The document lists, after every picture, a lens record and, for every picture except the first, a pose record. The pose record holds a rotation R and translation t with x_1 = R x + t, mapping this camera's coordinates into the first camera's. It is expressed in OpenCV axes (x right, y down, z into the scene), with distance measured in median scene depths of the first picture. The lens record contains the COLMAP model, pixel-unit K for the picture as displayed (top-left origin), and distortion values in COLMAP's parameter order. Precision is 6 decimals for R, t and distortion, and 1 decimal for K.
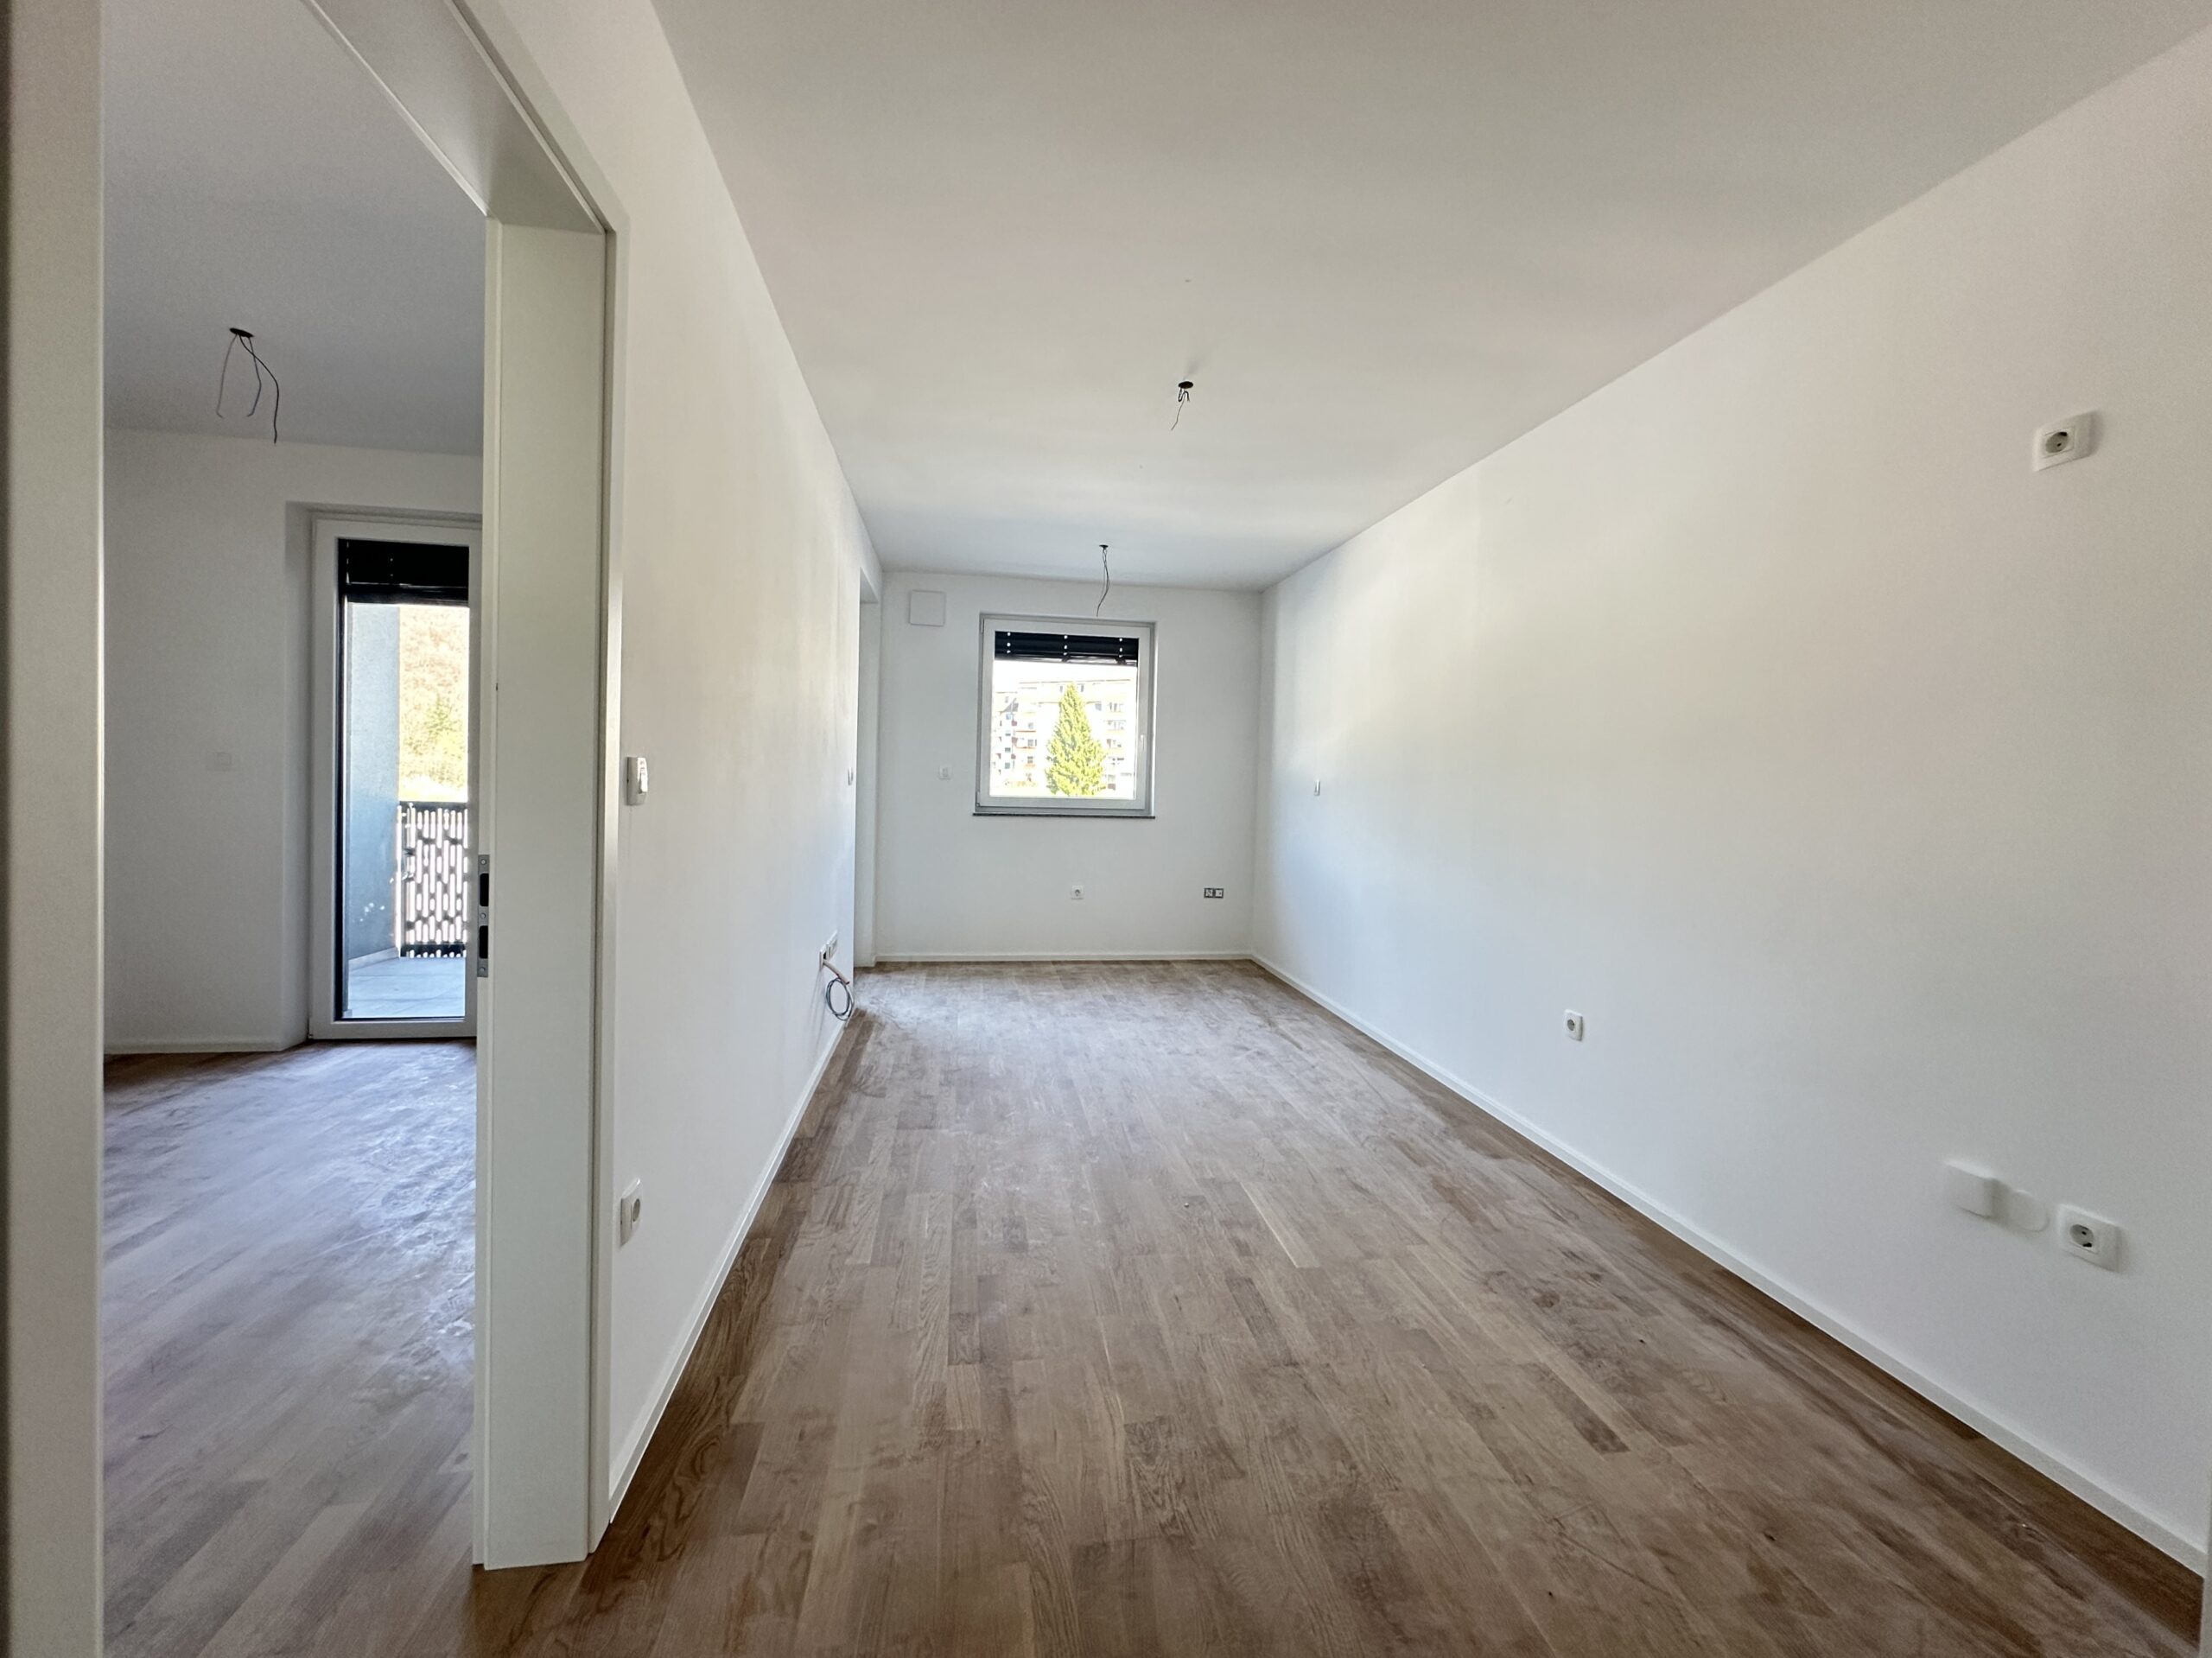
lens RADIAL K [[897.5, 0, 1116.1], [0, 897.5, 804.1], [0, 0, 1]] dist [0.000034, 0.000136]
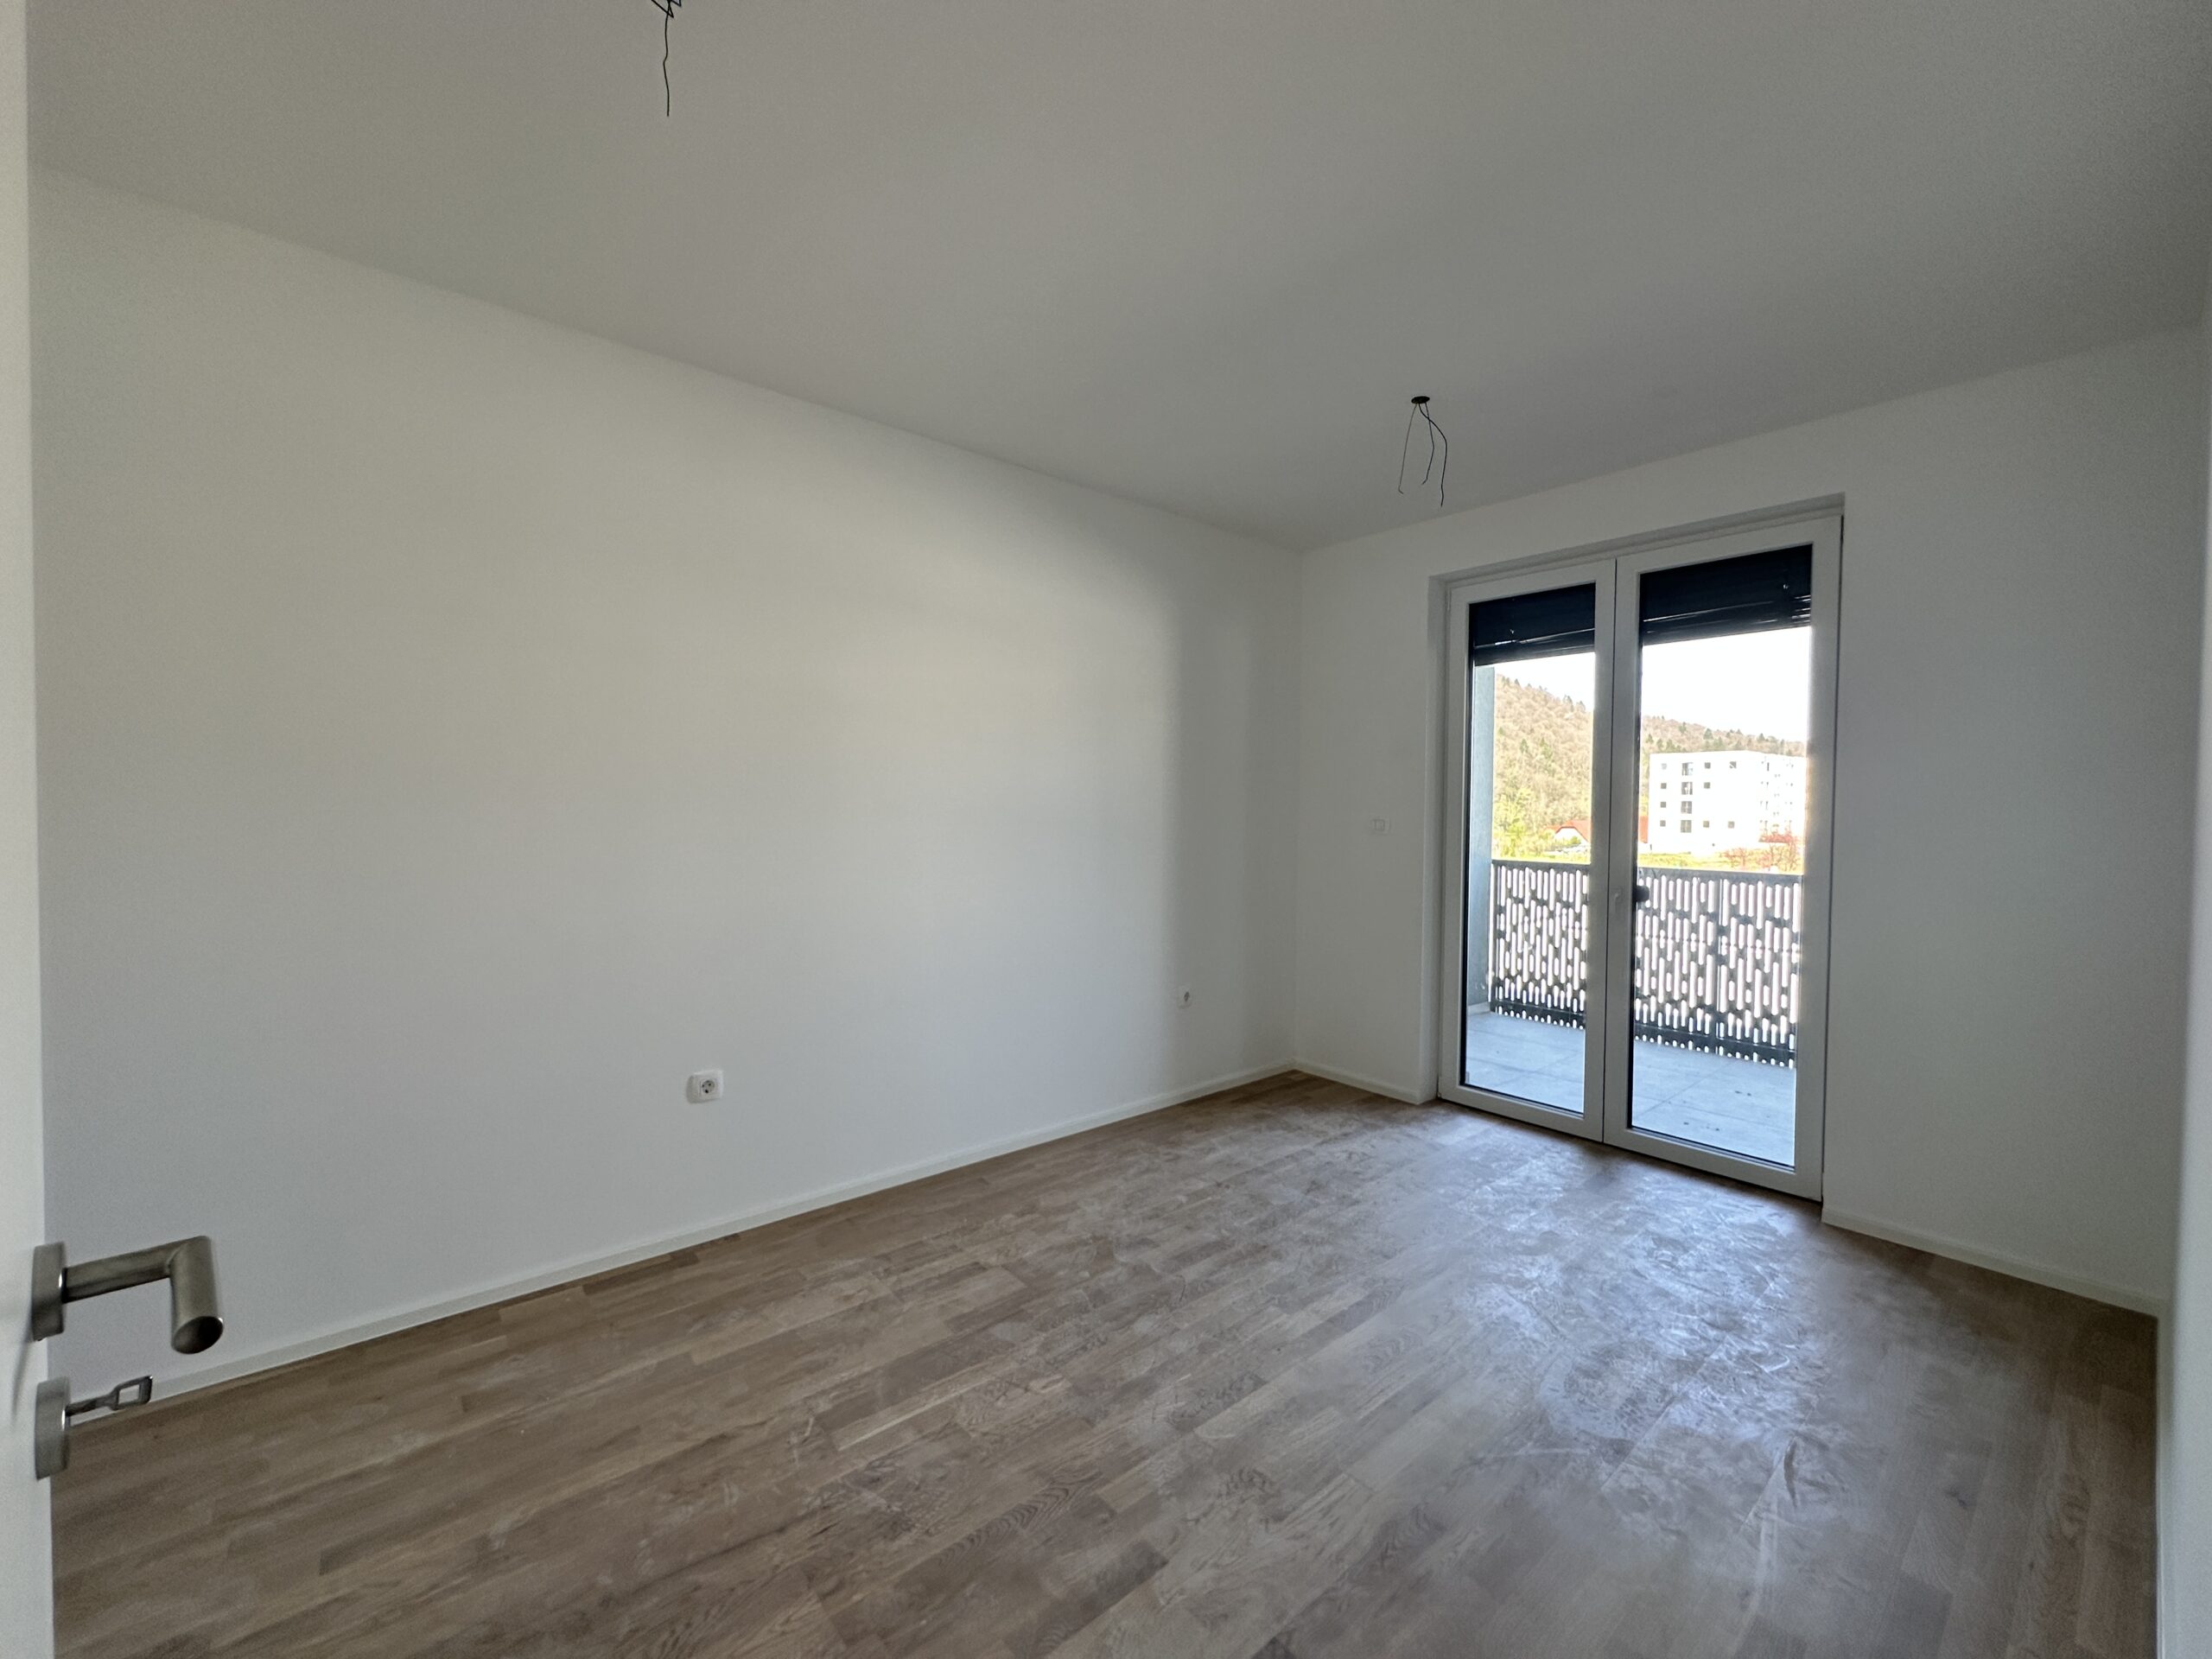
lens RADIAL K [[890.6, 0, 1106.0], [0, 890.6, 829.5], [0, 0, 1]] dist [-0.001561, -0.000025]
pose [[0.511117, -0.001856, -0.859509, -0.255169], [-0.018865, 0.999733, -0.013377, -0.024914], [0.859304, 0.023051, 0.510945, 0.174353]]
